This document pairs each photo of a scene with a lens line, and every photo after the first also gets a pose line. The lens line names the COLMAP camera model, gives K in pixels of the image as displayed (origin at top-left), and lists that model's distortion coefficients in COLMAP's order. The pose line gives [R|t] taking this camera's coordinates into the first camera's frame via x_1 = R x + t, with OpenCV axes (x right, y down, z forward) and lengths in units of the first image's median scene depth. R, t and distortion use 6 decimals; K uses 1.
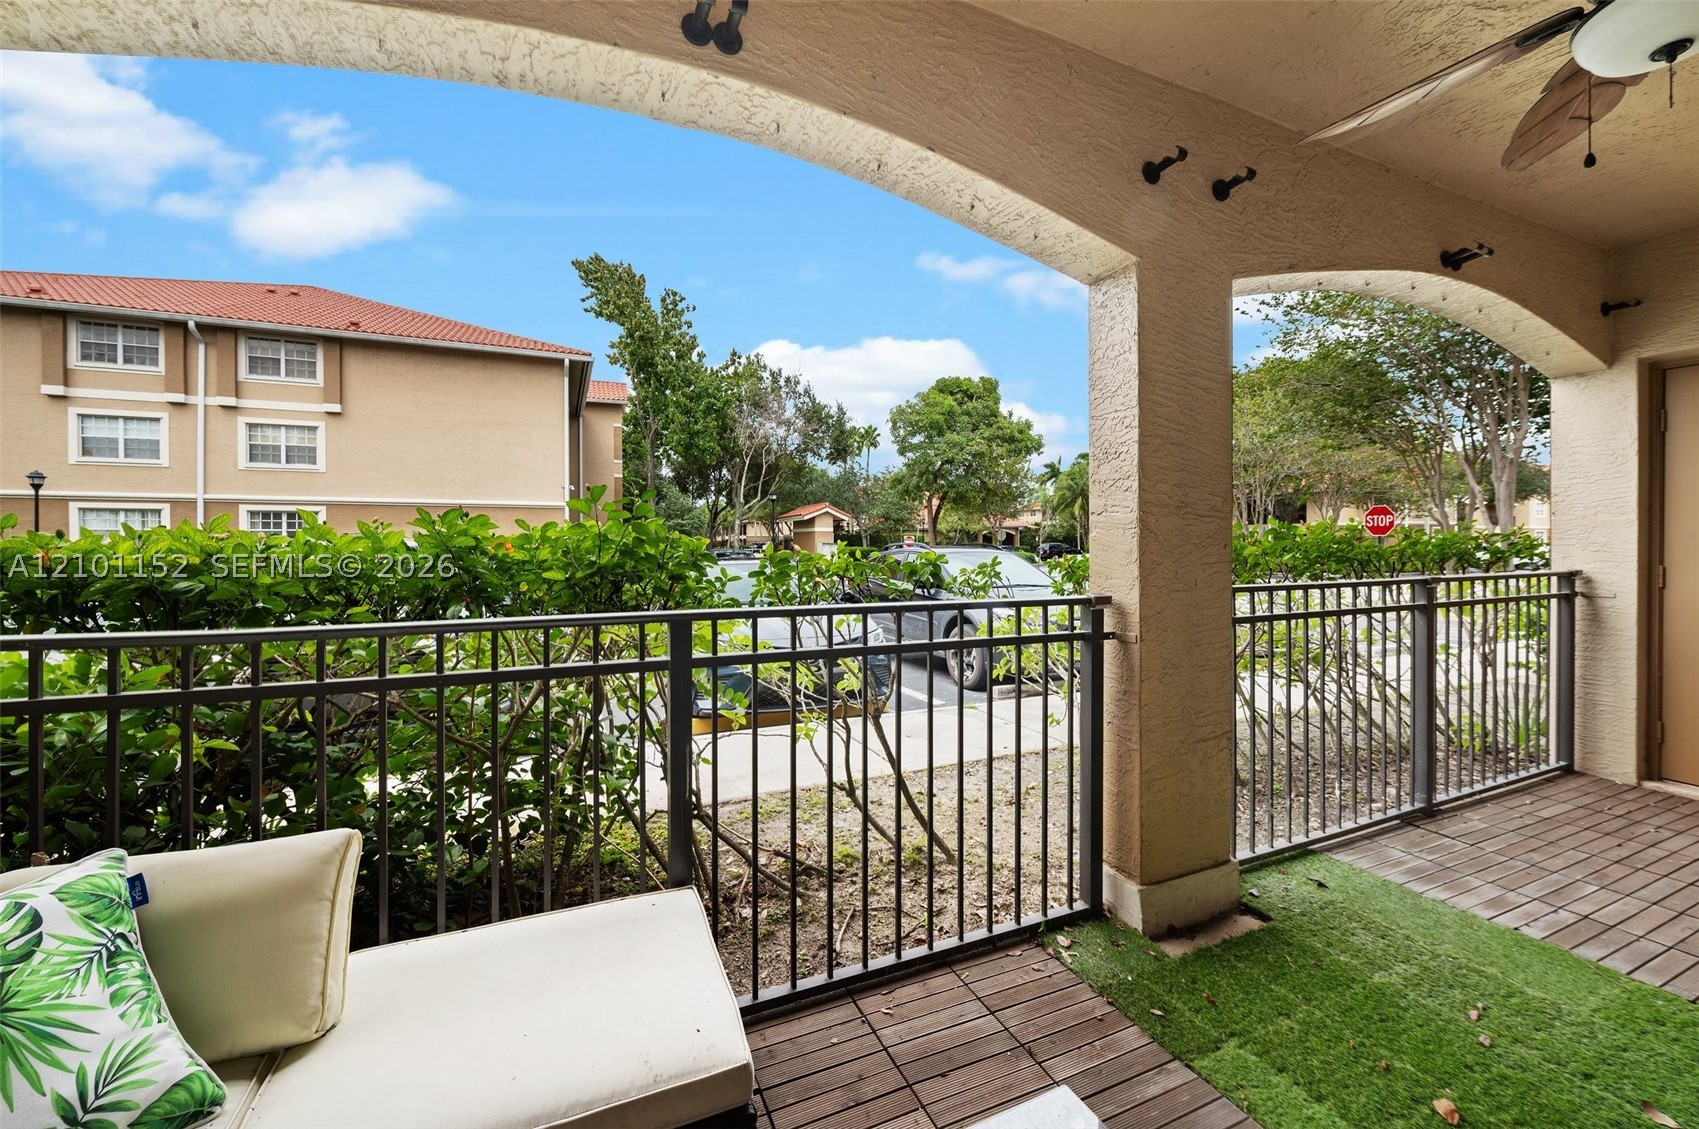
lens RADIAL K [[683.8, 0, 862.2], [0, 683.8, 547.0], [0, 0, 1]] dist [-0.002439, -0.000741]
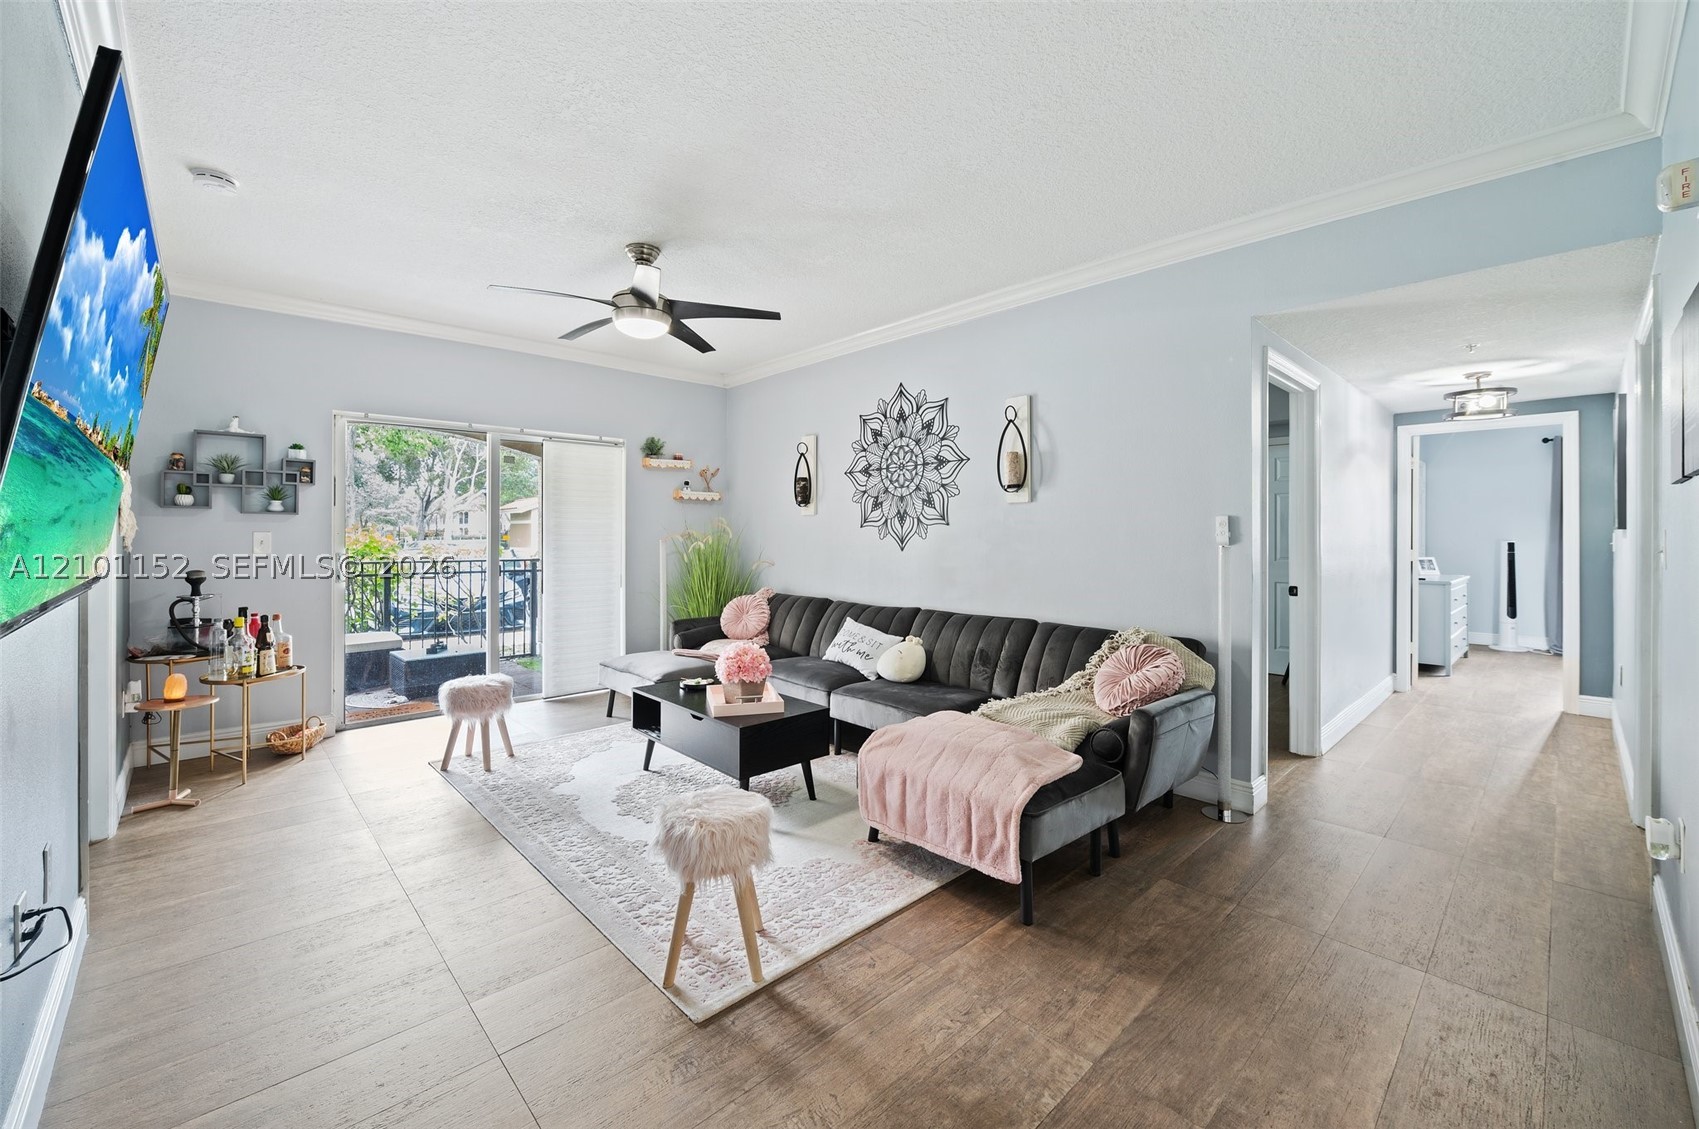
lens RADIAL K [[683.8, 0, 844.3], [0, 683.8, 535.0], [0, 0, 1]] dist [-0.002439, -0.000741]
pose [[0.944820, 0.001006, 0.327587, 0.042909], [-0.000209, 0.999997, -0.002468, -0.002185], [-0.327589, 0.002263, 0.944818, -0.165968]]
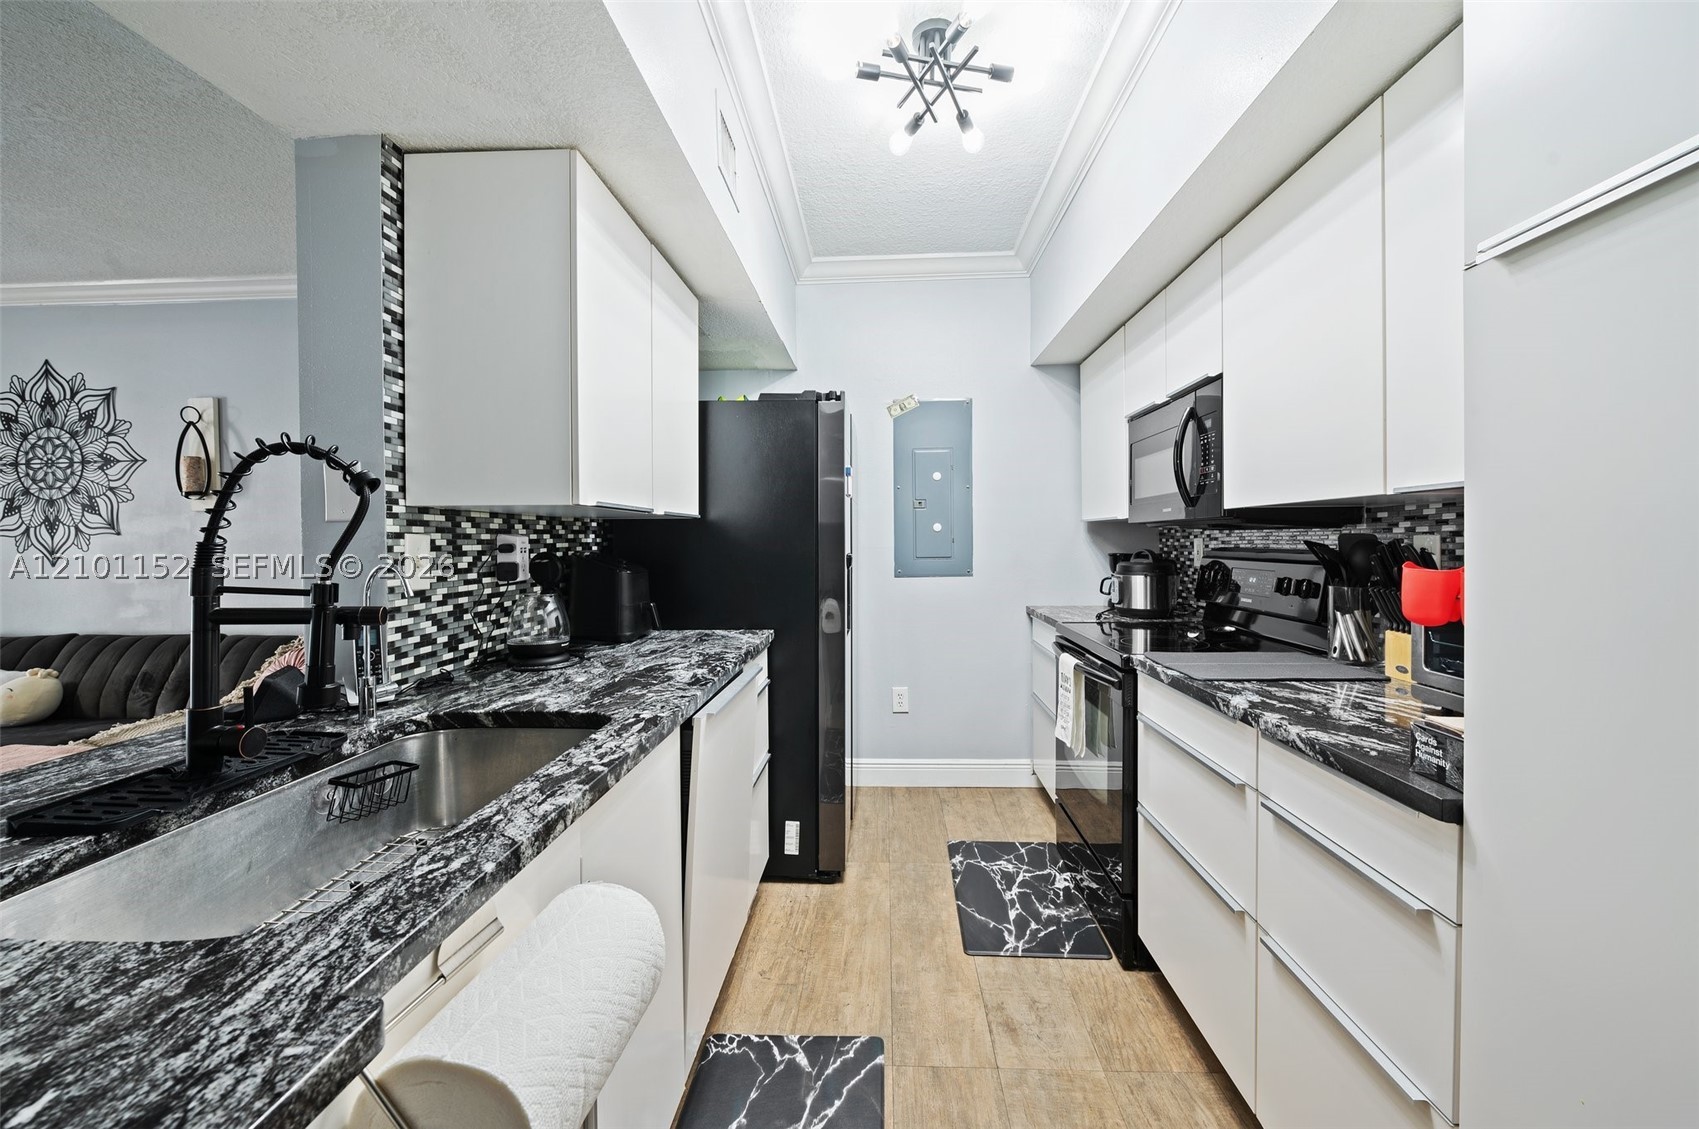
lens RADIAL K [[683.8, 0, 851.2], [0, 683.8, 553.4], [0, 0, 1]] dist [-0.002439, -0.000741]
pose [[0.453437, -0.012962, 0.891194, 0.072967], [0.010045, 0.999905, 0.009432, -0.000354], [-0.891232, 0.004675, 0.453524, -0.244698]]
